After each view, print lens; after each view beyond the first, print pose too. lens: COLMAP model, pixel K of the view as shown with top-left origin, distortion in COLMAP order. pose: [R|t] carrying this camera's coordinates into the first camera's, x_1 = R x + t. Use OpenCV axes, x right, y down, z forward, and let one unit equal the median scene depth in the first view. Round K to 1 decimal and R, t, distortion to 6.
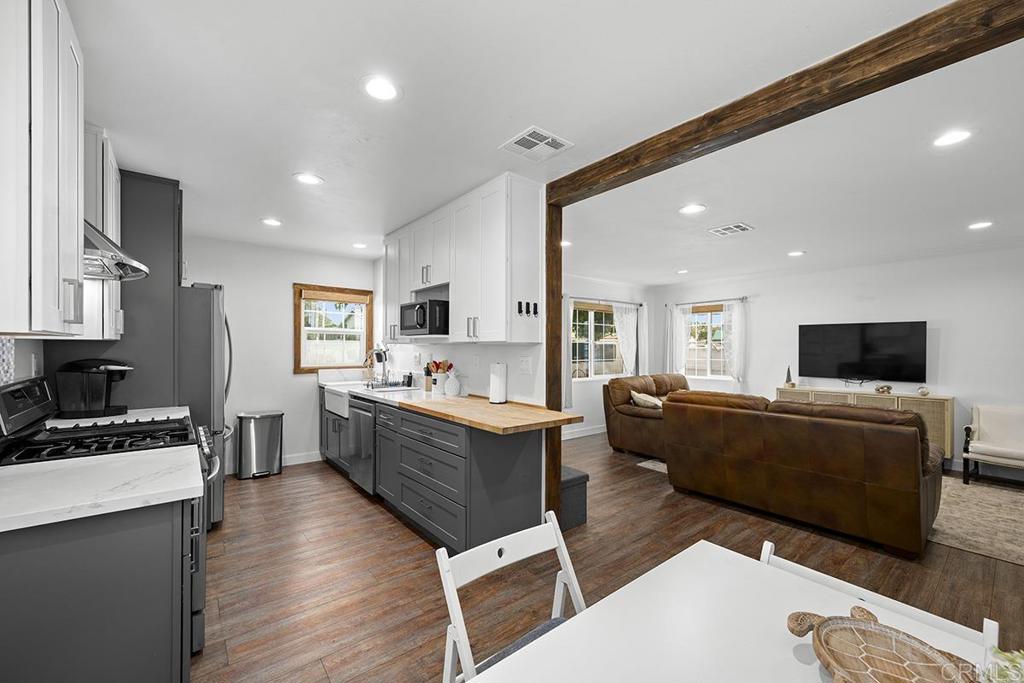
lens RADIAL K [[409.4, 0, 509.6], [0, 409.4, 349.1], [0, 0, 1]] dist [0.000865, 0.000377]
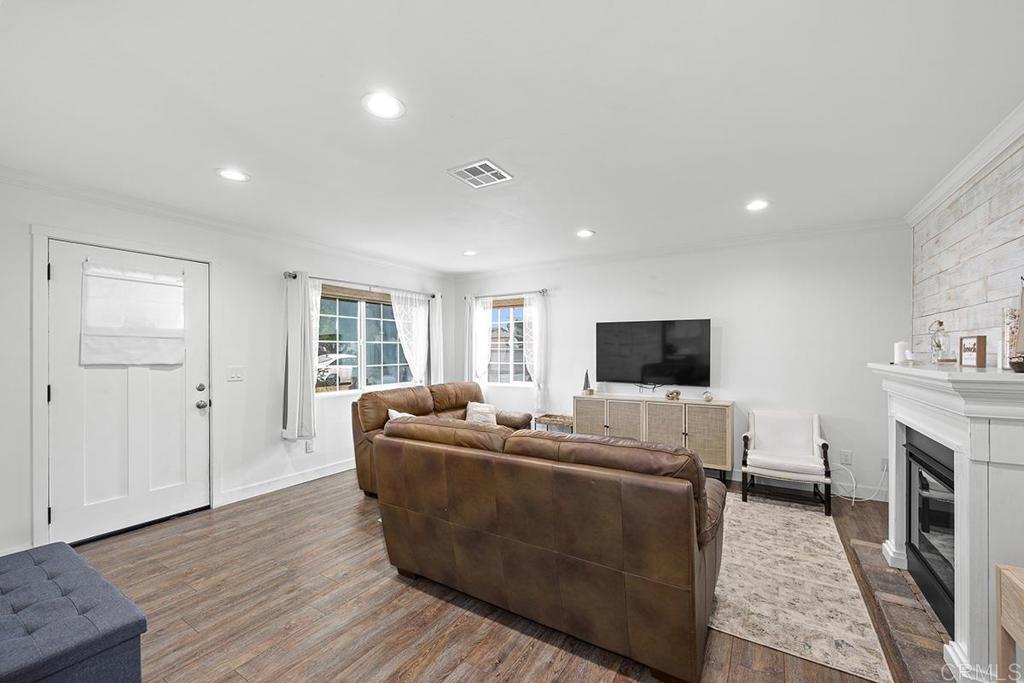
lens RADIAL K [[413.3, 0, 511.4], [0, 413.3, 352.1], [0, 0, 1]] dist [0.000892, -0.000020]
pose [[0.944055, -0.005346, 0.329745, 0.286146], [0.004582, 0.999985, 0.003092, 0.000005], [-0.329757, -0.001408, 0.944065, 0.268943]]
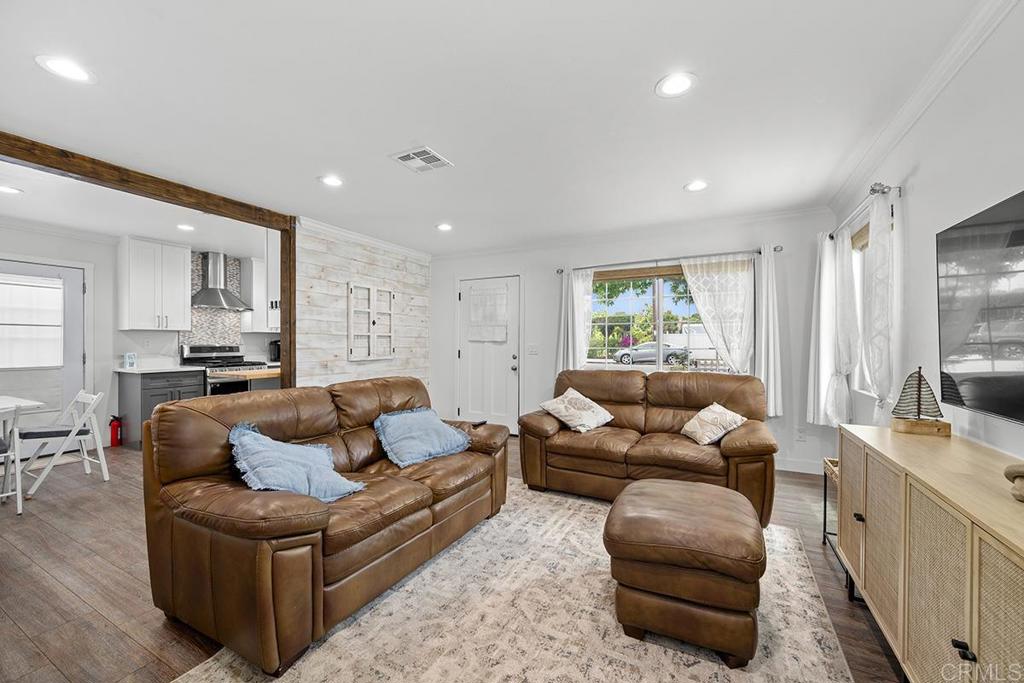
lens RADIAL K [[404.3, 0, 512.0], [0, 404.3, 341.5], [0, 0, 1]] dist [0.001332, 0.000101]
pose [[0.398875, -0.007021, -0.916979, 1.002915], [0.000212, 0.999971, -0.007564, 0.027702], [0.917005, 0.002823, 0.398865, 0.681042]]
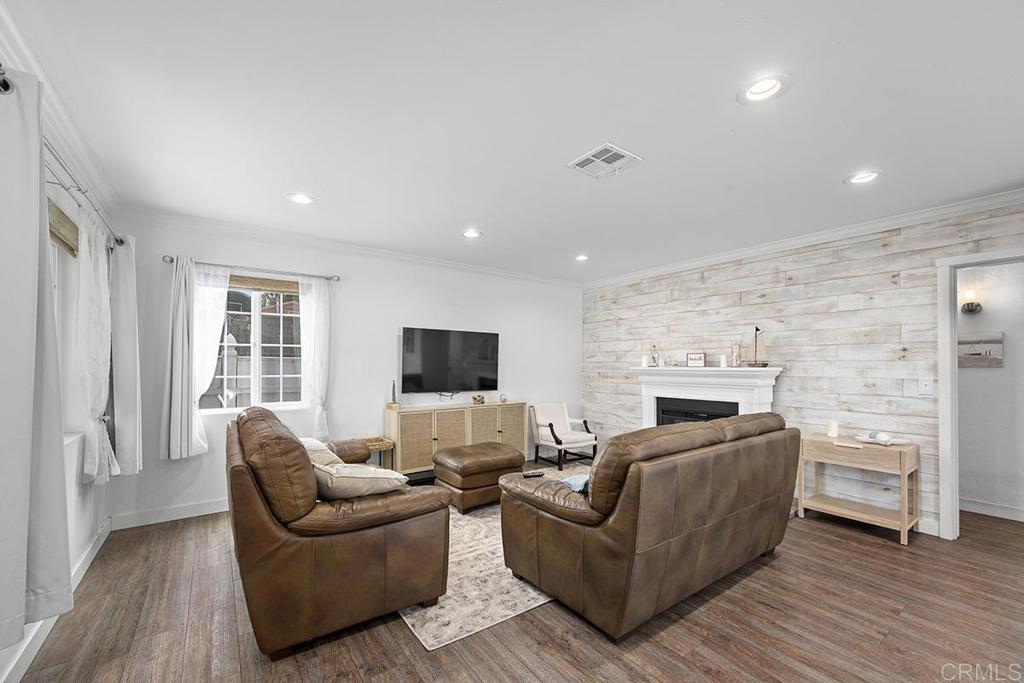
lens RADIAL K [[412.0, 0, 510.3], [0, 412.0, 361.1], [0, 0, 1]] dist [-0.000027, -0.000110]
pose [[0.050686, 0.007245, 0.998688, -0.072432], [-0.001333, 0.999973, -0.007186, 0.012481], [-0.998714, -0.000967, 0.050694, 0.882204]]
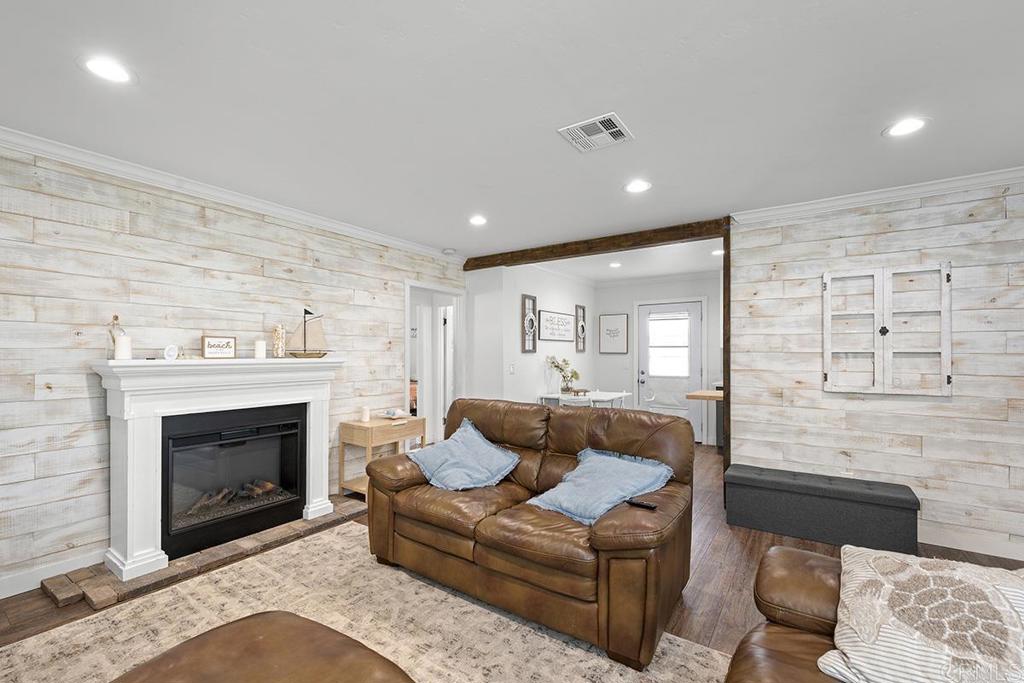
lens RADIAL K [[438.4, 0, 511.6], [0, 438.4, 349.8], [0, 0, 1]] dist [0.001539, 0.000240]
pose [[-0.956668, -0.007557, -0.291084, 0.656103], [-0.005428, 0.999952, -0.008122, 0.009233], [0.291131, -0.006190, -0.956663, 1.227320]]
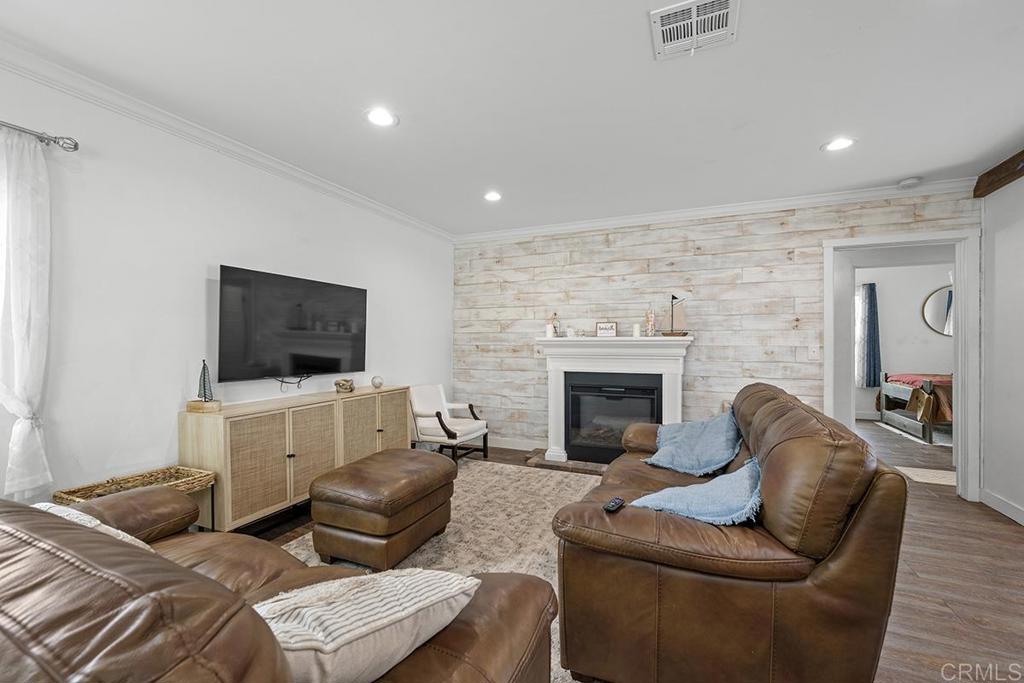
lens RADIAL K [[428.1, 0, 512.0], [0, 428.1, 344.7], [0, 0, 1]] dist [-0.000296, -0.000152]
pose [[-0.462044, -0.008021, 0.886821, 0.183843], [0.000227, 0.999958, 0.009162, 0.025714], [-0.886857, 0.004434, -0.462022, 1.089129]]
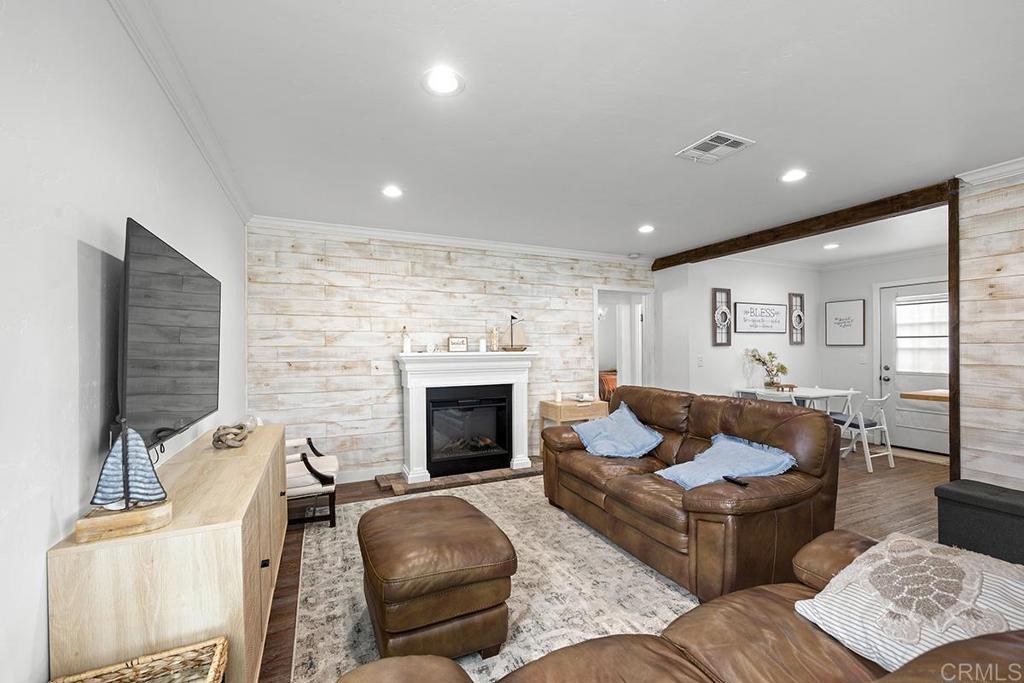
lens RADIAL K [[422.0, 0, 508.6], [0, 422.0, 347.7], [0, 0, 1]] dist [0.001708, -0.000103]
pose [[-0.968389, 0.002021, 0.249437, 0.542651], [0.002674, 0.999994, 0.002281, 0.008153], [-0.249431, 0.002876, -0.968388, 1.355383]]
